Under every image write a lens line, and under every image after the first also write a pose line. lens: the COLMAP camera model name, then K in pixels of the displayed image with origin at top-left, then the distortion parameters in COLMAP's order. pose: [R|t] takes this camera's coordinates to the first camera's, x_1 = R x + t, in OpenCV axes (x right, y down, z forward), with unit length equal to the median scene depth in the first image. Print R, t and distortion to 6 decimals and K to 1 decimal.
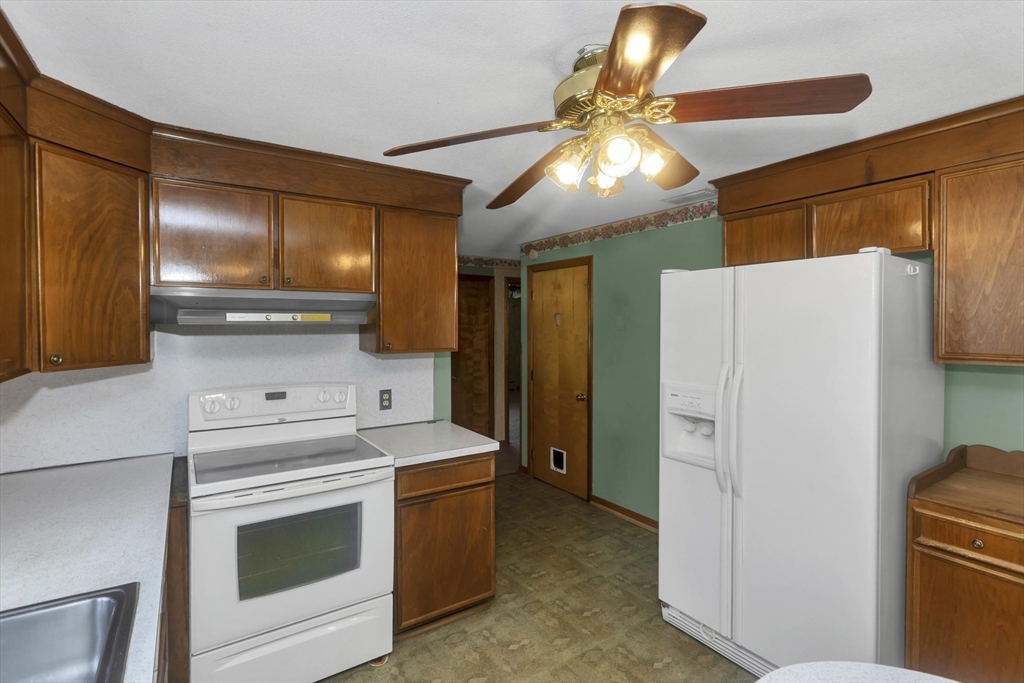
lens RADIAL K [[482.1, 0, 513.8], [0, 482.1, 329.2], [0, 0, 1]] dist [-0.001306, 0.000069]
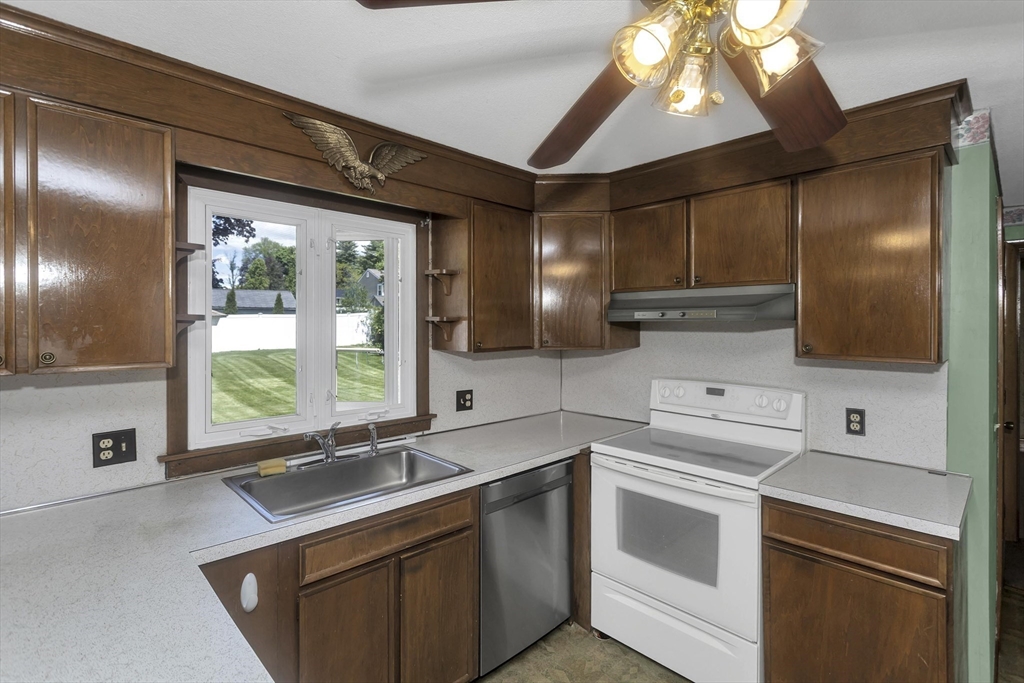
lens RADIAL K [[490.6, 0, 507.0], [0, 490.6, 326.8], [0, 0, 1]] dist [-0.002279, 0.000425]
pose [[0.174739, 0.006113, -0.984596, 0.482155], [-0.013566, 0.999901, 0.003801, 0.002945], [0.984521, 0.012693, 0.174804, 0.406987]]
